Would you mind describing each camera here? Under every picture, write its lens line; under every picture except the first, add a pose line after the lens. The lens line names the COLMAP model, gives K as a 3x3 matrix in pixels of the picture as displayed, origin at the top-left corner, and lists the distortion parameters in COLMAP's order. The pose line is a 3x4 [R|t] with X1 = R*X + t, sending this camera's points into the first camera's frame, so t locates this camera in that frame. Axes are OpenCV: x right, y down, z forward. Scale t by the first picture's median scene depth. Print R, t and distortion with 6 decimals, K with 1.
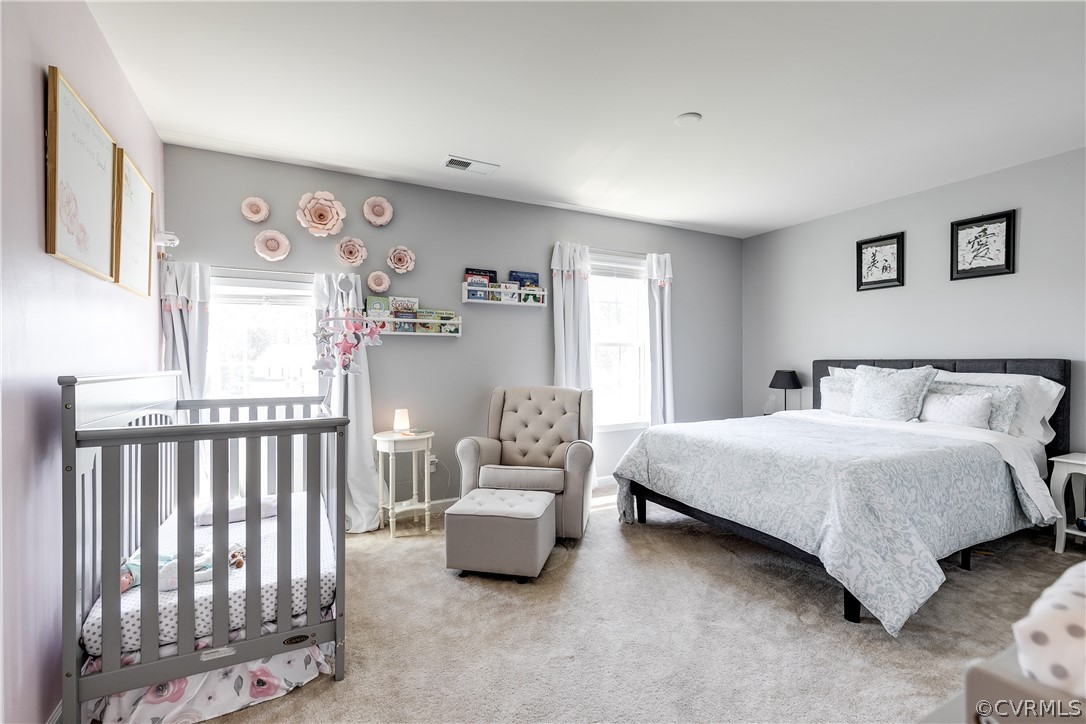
lens RADIAL K [[497.0, 0, 542.5], [0, 497.0, 360.8], [0, 0, 1]] dist [0.001218, -0.001542]
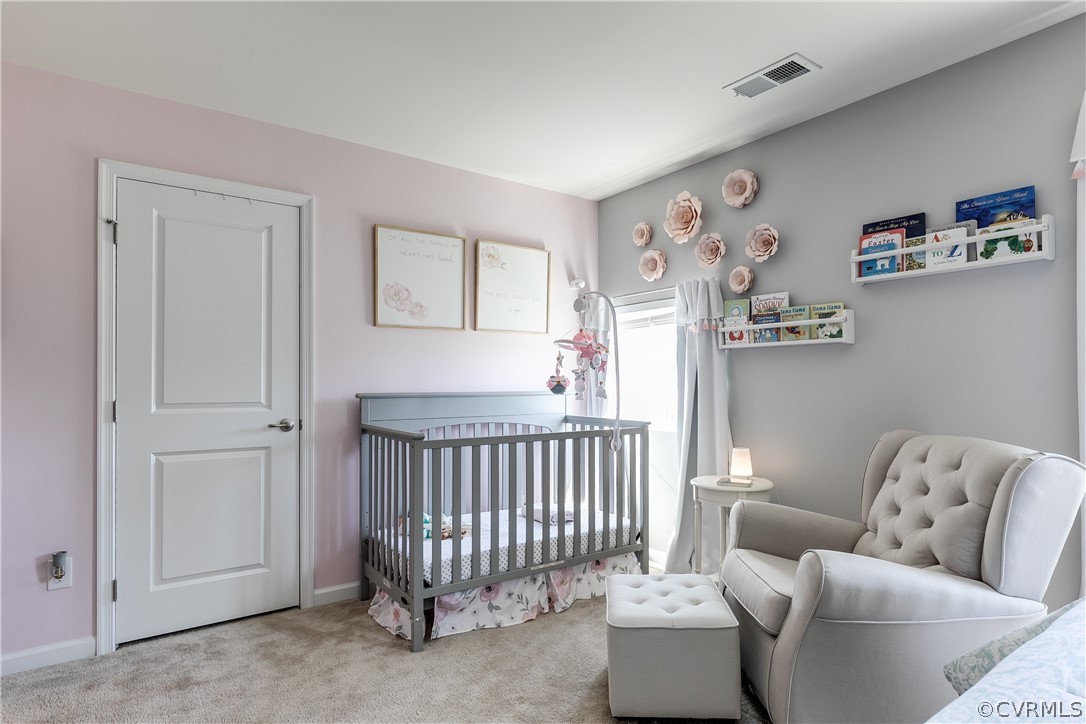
lens RADIAL K [[599.1, 0, 542.2], [0, 599.1, 372.2], [0, 0, 1]] dist [0.002484, 0.001261]
pose [[0.116136, -0.013816, -0.993137, 0.521718], [0.008686, 0.999879, -0.012894, -0.006332], [0.993195, -0.007129, 0.116242, 0.553461]]
